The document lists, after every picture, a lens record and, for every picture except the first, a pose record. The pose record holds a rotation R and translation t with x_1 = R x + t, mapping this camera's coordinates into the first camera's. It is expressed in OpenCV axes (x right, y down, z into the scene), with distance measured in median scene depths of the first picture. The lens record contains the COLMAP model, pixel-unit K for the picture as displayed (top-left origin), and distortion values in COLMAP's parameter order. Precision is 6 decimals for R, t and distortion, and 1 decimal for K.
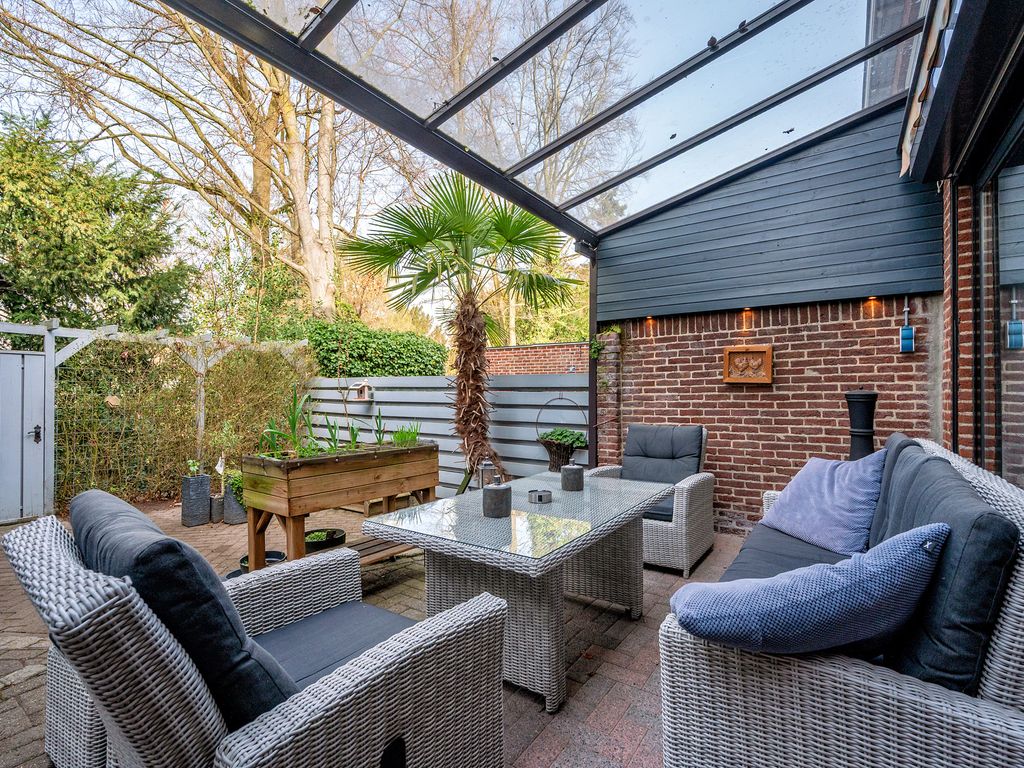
lens RADIAL K [[463.1, 0, 509.6], [0, 463.1, 389.4], [0, 0, 1]] dist [-0.004860, 0.000657]
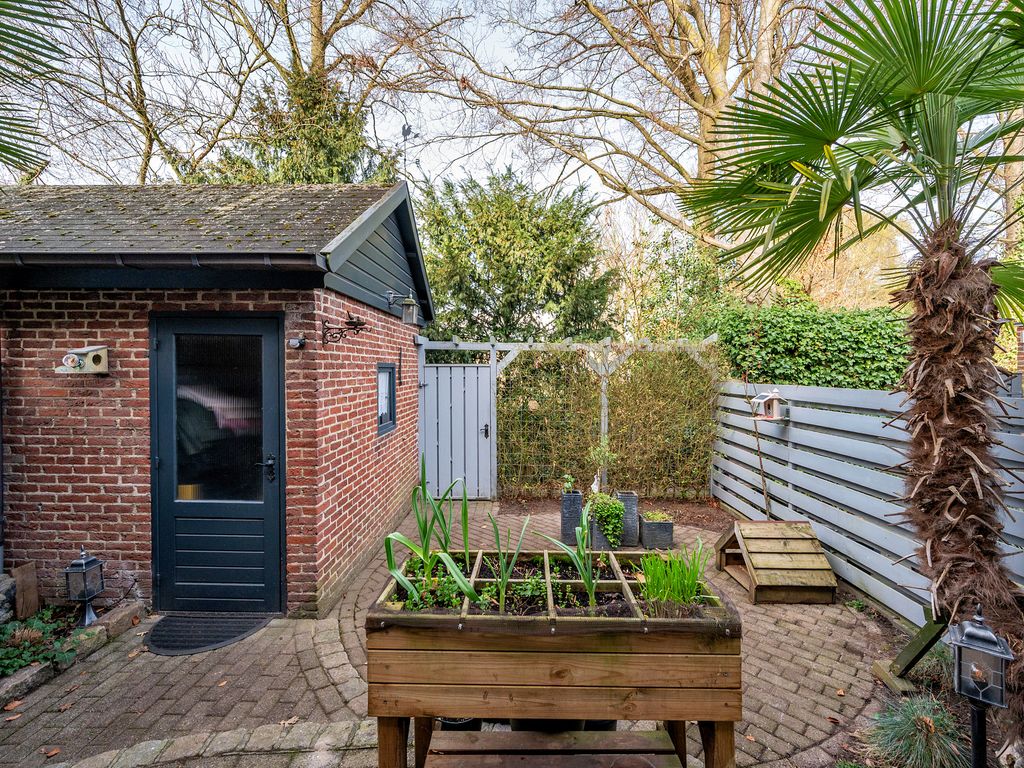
lens RADIAL K [[463.1, 0, 527.9], [0, 463.1, 379.4], [0, 0, 1]] dist [-0.004860, 0.000657]
pose [[0.589641, 0.010351, -0.807599, 0.033185], [0.002824, 0.999885, 0.014878, -0.054349], [0.807660, -0.011053, 0.589544, 0.334972]]
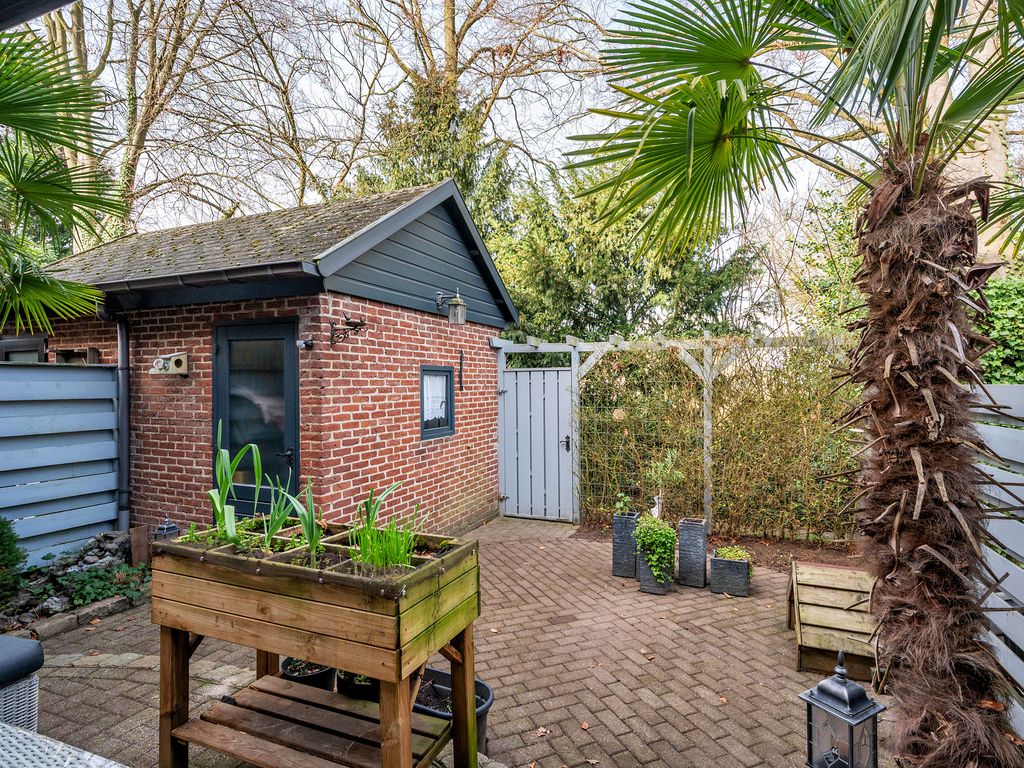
lens RADIAL K [[551.9, 0, 524.6], [0, 551.9, 384.8], [0, 0, 1]] dist [-0.004769, -0.000739]
pose [[0.241629, -0.009227, -0.970325, 0.192138], [0.007506, 0.999943, -0.007639, -0.029249], [0.970340, -0.005438, 0.241684, 0.543278]]
